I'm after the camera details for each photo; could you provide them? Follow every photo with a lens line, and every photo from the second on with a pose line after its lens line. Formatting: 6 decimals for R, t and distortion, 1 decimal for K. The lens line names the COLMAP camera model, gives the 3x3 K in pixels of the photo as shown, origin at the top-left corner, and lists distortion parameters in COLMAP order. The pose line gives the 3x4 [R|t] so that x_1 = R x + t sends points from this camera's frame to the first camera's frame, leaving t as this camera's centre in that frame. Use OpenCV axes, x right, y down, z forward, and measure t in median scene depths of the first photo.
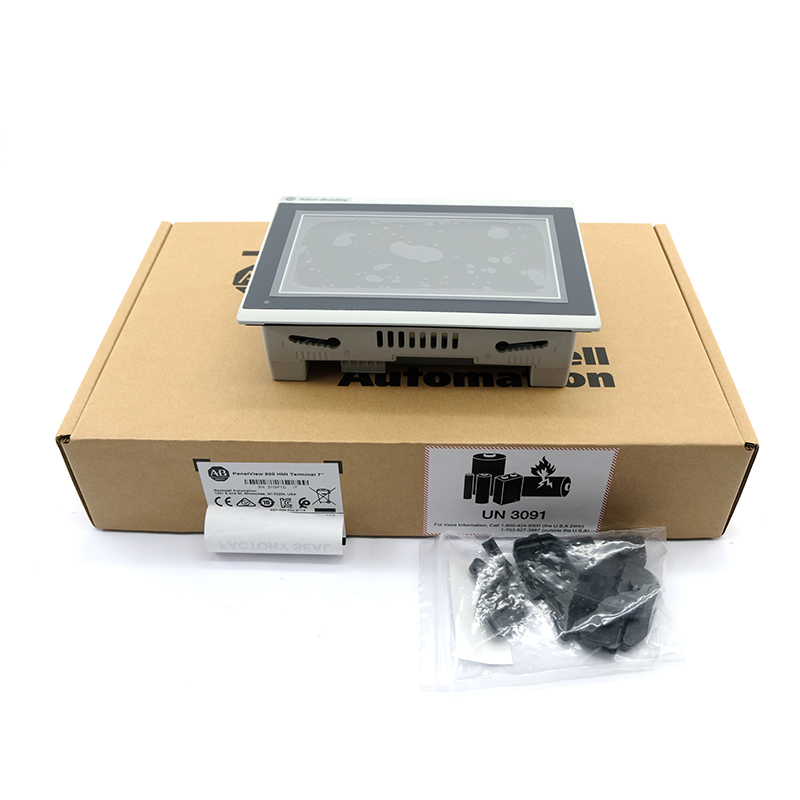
lens RADIAL K [[806.9, 0, 400.0], [0, 806.9, 400.0], [0, 0, 1]] dist [-0.066193, 0.018294]
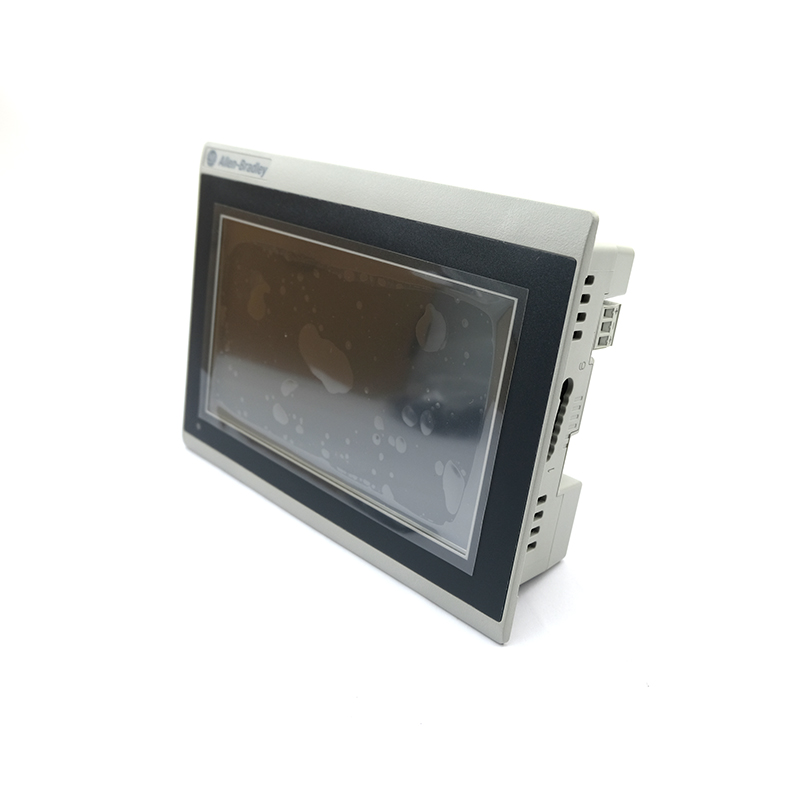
lens RADIAL K [[806.9, 0, 400.0], [0, 806.9, 400.0], [0, 0, 1]] dist [-0.066193, 0.018294]
pose [[0.727917, 0.255189, -0.636408, 0.483528], [0.438783, 0.539856, 0.718349, -0.606454], [0.526883, -0.802143, 0.280998, 0.834901]]
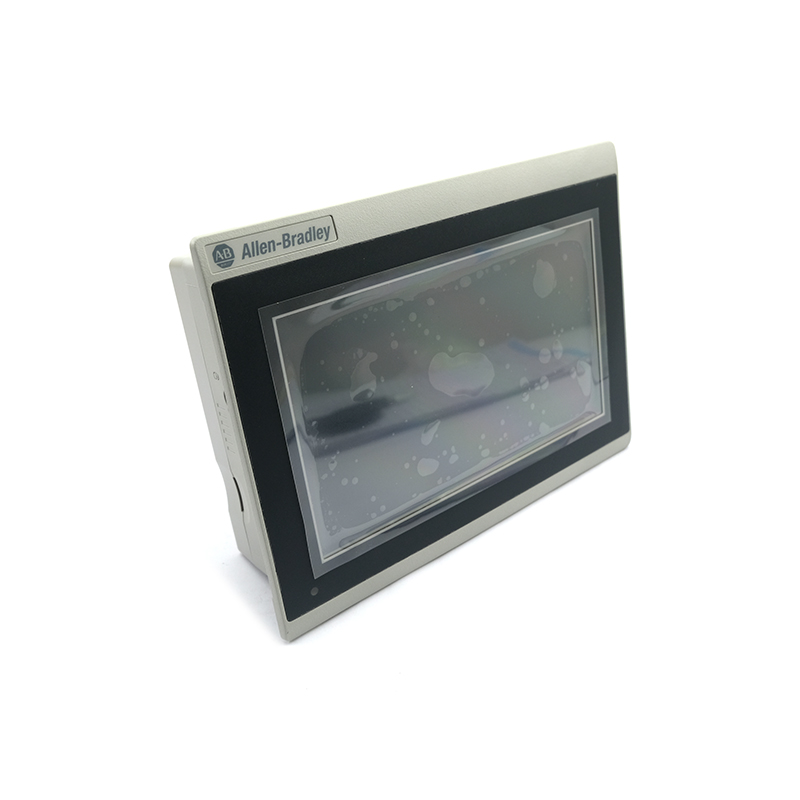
lens RADIAL K [[806.9, 0, 400.0], [0, 806.9, 400.0], [0, 0, 1]] dist [-0.066193, 0.018294]
pose [[0.755292, -0.376729, 0.536292, -0.372211], [-0.346900, 0.464456, 0.814826, -0.685305], [-0.556052, -0.801471, 0.220113, 0.879178]]
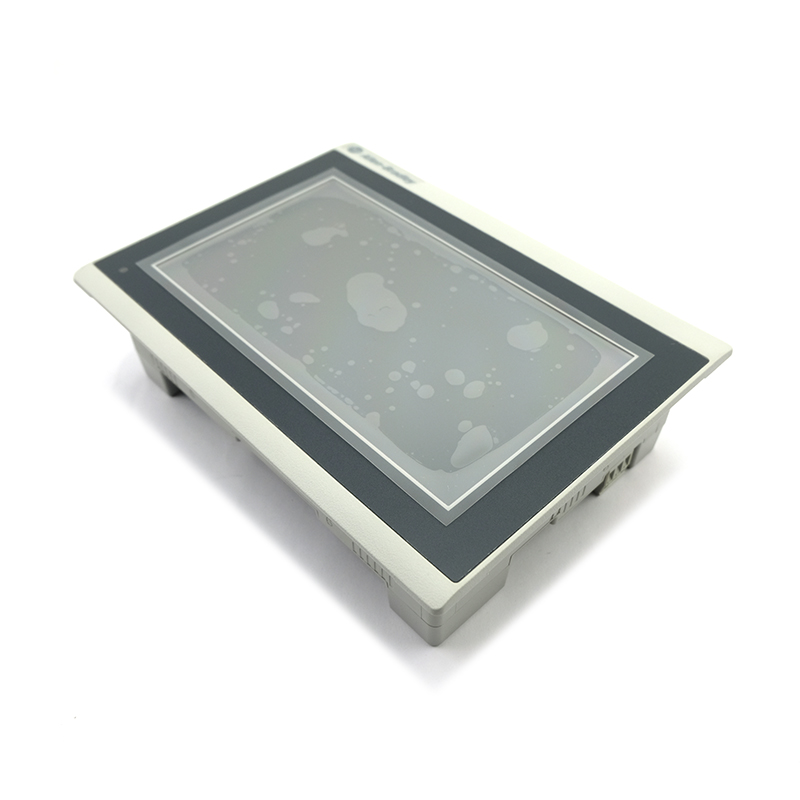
lens RADIAL K [[806.9, 0, 400.0], [0, 806.9, 400.0], [0, 0, 1]] dist [-0.066193, 0.018294]
pose [[0.723538, 0.500239, -0.475662, 0.356468], [-0.452699, 0.864070, 0.220106, -0.262960], [0.521111, 0.056077, 0.851645, 0.511561]]
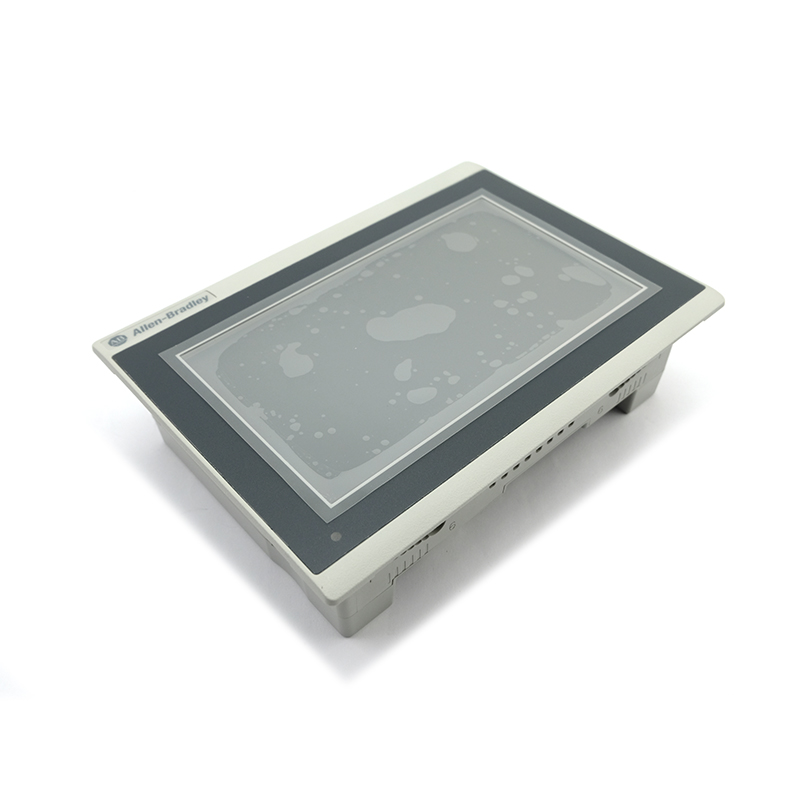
lens RADIAL K [[806.9, 0, 400.0], [0, 806.9, 400.0], [0, 0, 1]] dist [-0.066193, 0.018294]
pose [[0.708053, -0.502681, 0.495956, -0.327731], [0.467239, 0.860105, 0.204713, -0.266611], [-0.529480, 0.086783, 0.843872, 0.491637]]
